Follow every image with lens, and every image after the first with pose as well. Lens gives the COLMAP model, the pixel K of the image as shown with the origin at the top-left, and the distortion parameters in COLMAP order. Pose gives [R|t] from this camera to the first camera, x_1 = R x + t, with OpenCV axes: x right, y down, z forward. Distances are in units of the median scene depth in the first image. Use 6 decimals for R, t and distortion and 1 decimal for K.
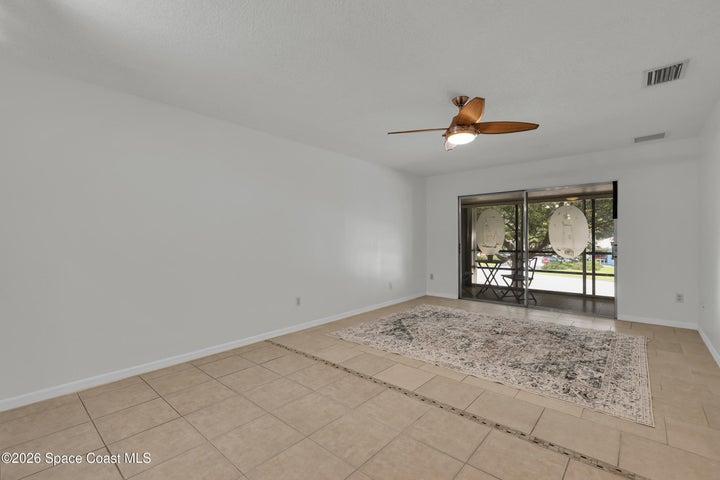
lens RADIAL K [[320.5, 0, 362.0], [0, 320.5, 243.8], [0, 0, 1]] dist [-0.000622, 0.000850]
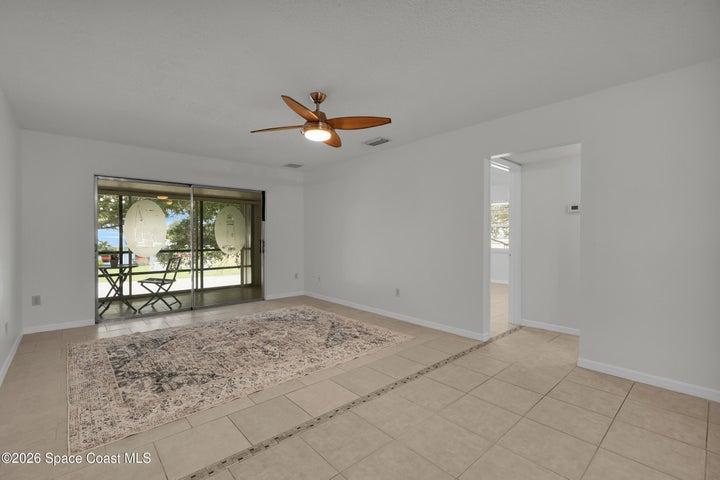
lens RADIAL K [[320.5, 0, 358.1], [0, 320.5, 239.9], [0, 0, 1]] dist [-0.000622, 0.000850]
pose [[0.124046, -0.008838, 0.992237, -0.602290], [0.016614, 0.999839, 0.006829, -0.007702], [-0.992137, 0.015638, 0.124173, 0.682249]]
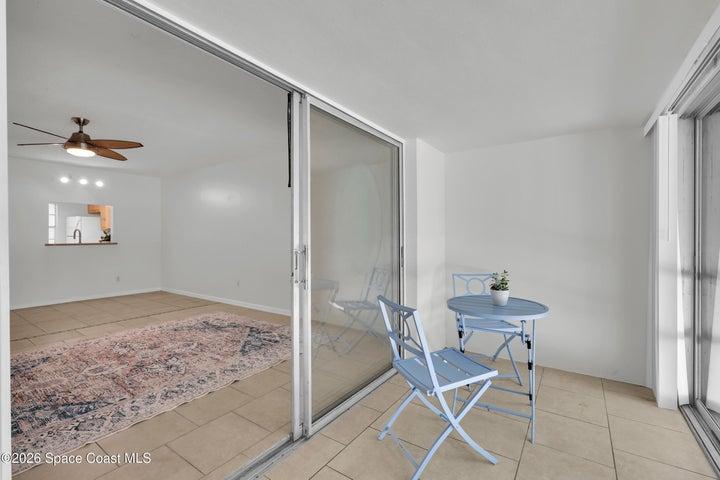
lens RADIAL K [[320.5, 0, 360.6], [0, 320.5, 238.6], [0, 0, 1]] dist [-0.000622, 0.000850]
pose [[0.111281, 0.010383, -0.993735, 1.481914], [-0.016557, 0.999826, 0.008592, -0.028548], [0.993651, 0.015497, 0.111434, 1.733826]]
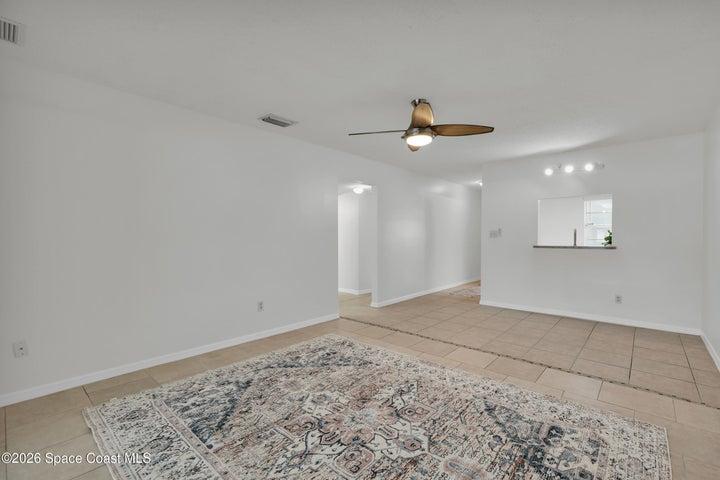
lens RADIAL K [[320.5, 0, 359.9], [0, 320.5, 241.5], [0, 0, 1]] dist [-0.000622, 0.000850]
pose [[-0.999901, 0.004460, 0.013323, 0.444195], [0.004934, 0.999347, 0.035785, -0.038730], [-0.013154, 0.035847, -0.999271, 1.843984]]
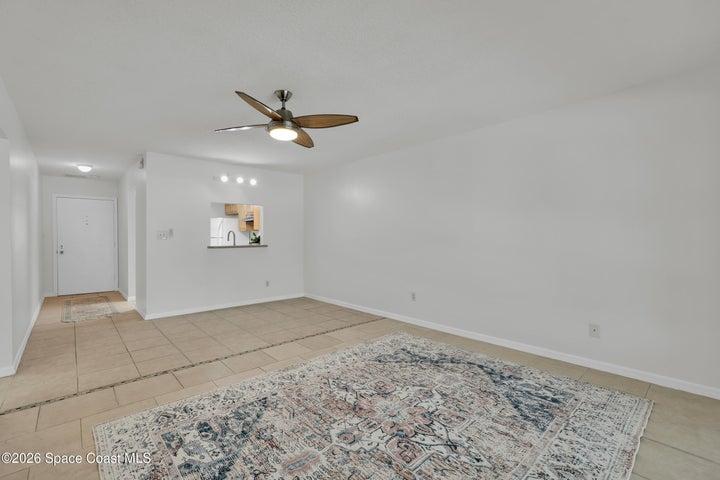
lens RADIAL K [[320.5, 0, 358.4], [0, 320.5, 240.3], [0, 0, 1]] dist [-0.000622, 0.000850]
pose [[-0.118816, 0.015496, -0.992795, 1.126990], [-0.015287, 0.999731, 0.017434, -0.029280], [0.992799, 0.017248, -0.118548, 1.211823]]
